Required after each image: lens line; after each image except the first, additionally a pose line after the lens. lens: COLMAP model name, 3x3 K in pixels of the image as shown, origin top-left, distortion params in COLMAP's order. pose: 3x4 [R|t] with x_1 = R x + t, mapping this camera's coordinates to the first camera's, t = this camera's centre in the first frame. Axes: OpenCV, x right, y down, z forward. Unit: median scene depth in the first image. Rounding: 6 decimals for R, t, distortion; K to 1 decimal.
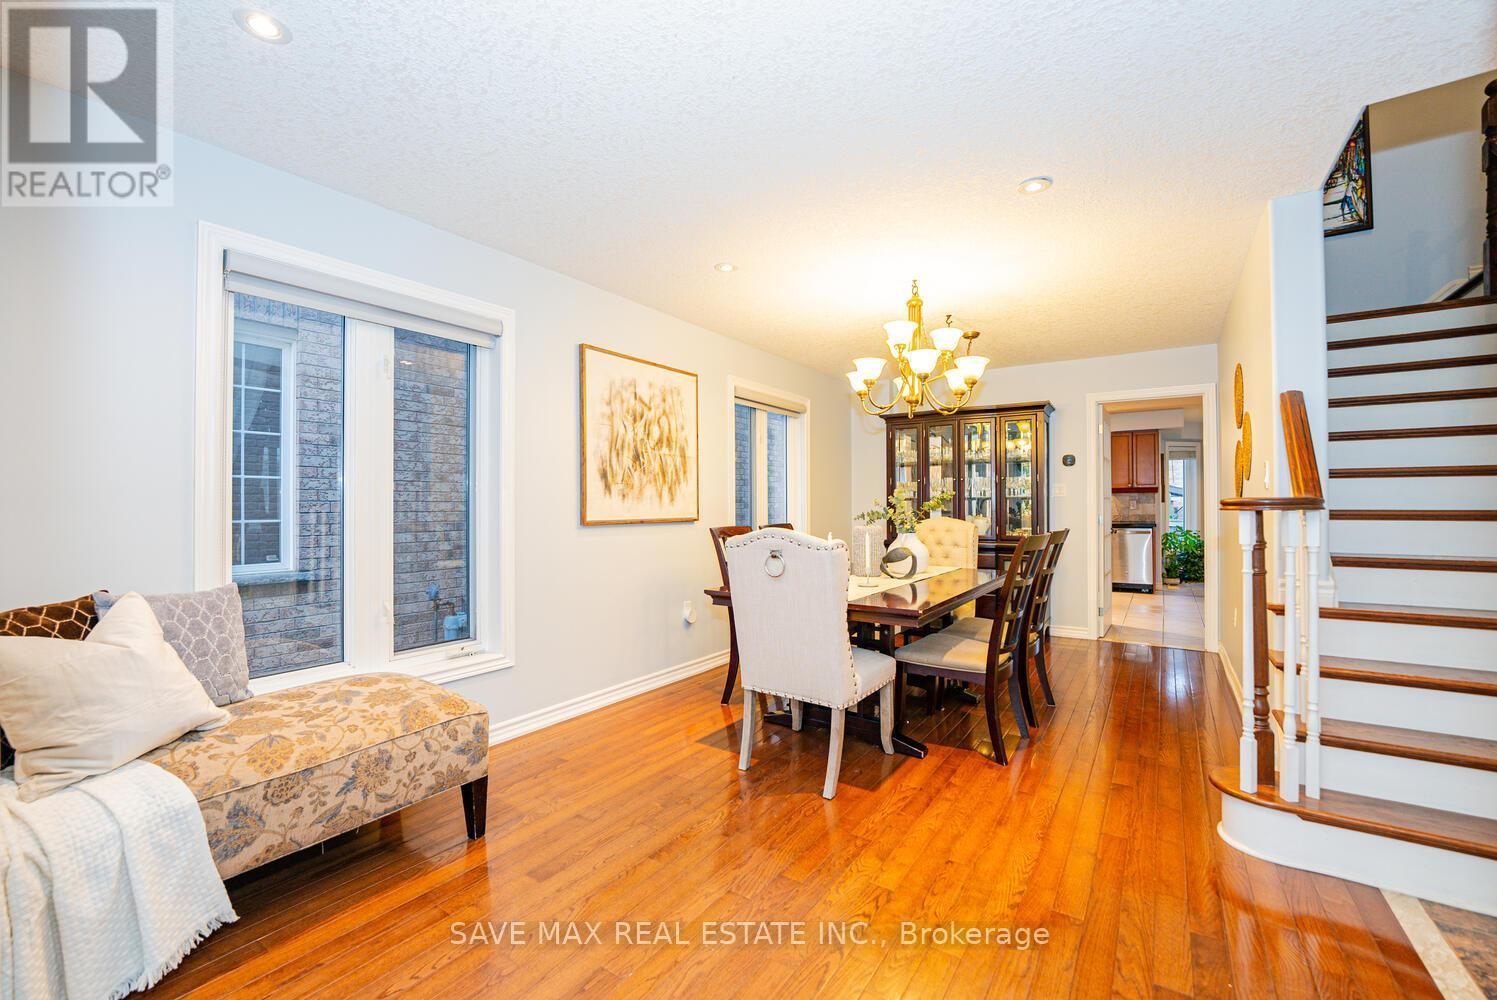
lens RADIAL K [[609.5, 0, 748.2], [0, 609.5, 501.6], [0, 0, 1]] dist [-0.021000, 0.000176]
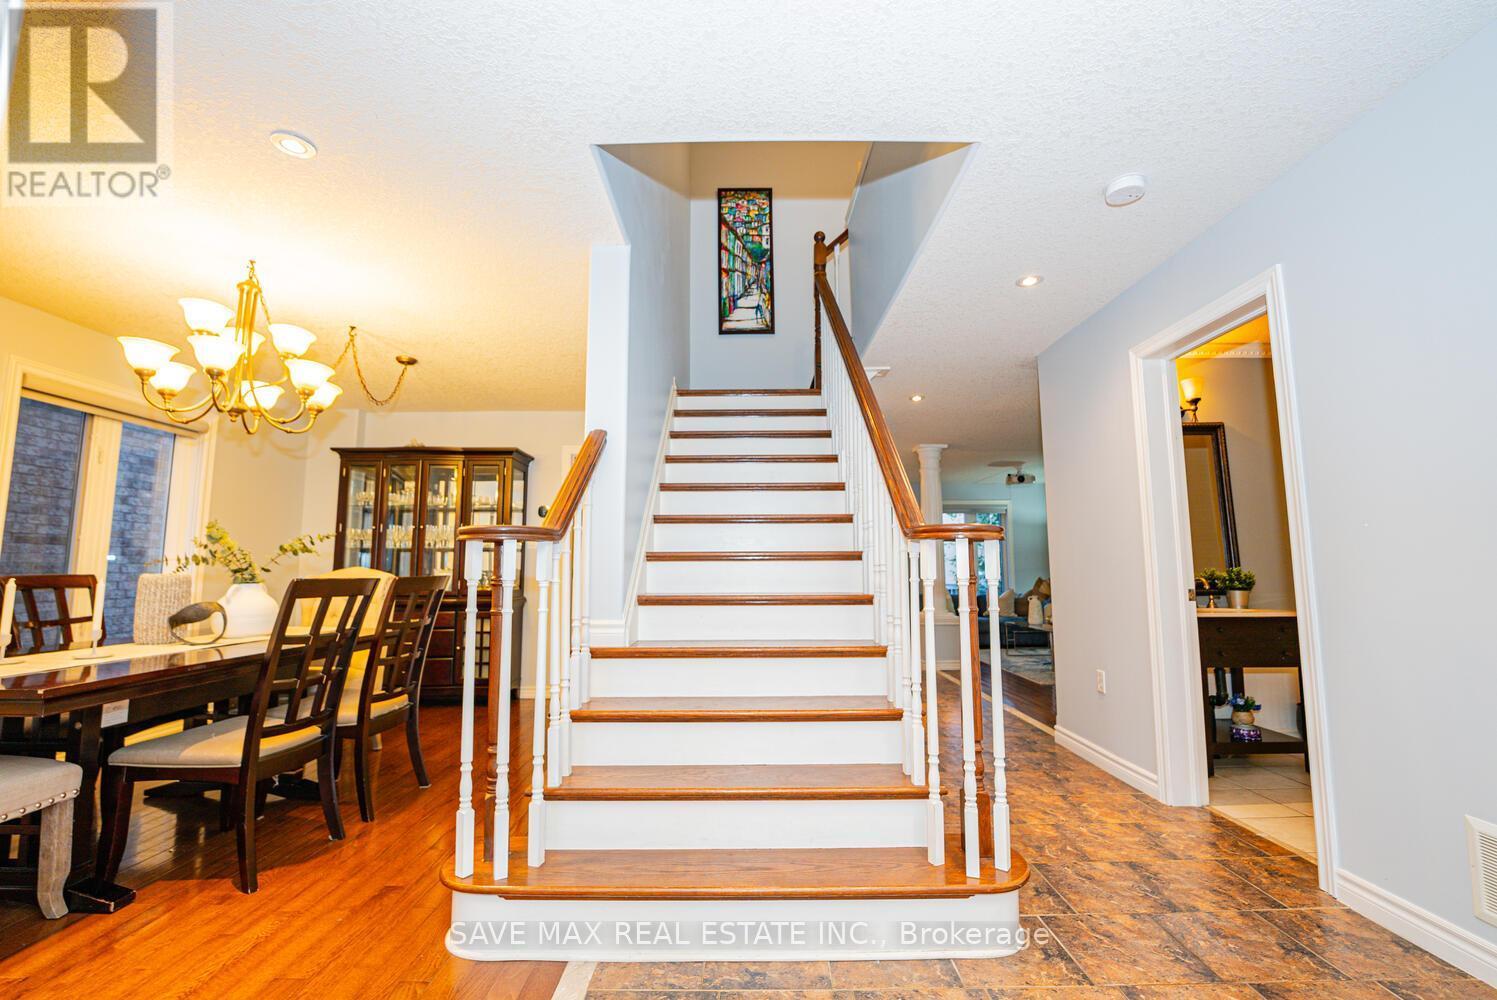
lens RADIAL K [[609.5, 0, 750.3], [0, 609.5, 505.2], [0, 0, 1]] dist [-0.021000, 0.000176]
pose [[0.825447, 0.059449, 0.561341, 0.299015], [-0.001333, 0.994641, -0.103378, 0.024715], [-0.564479, 0.084585, 0.821102, 0.015595]]
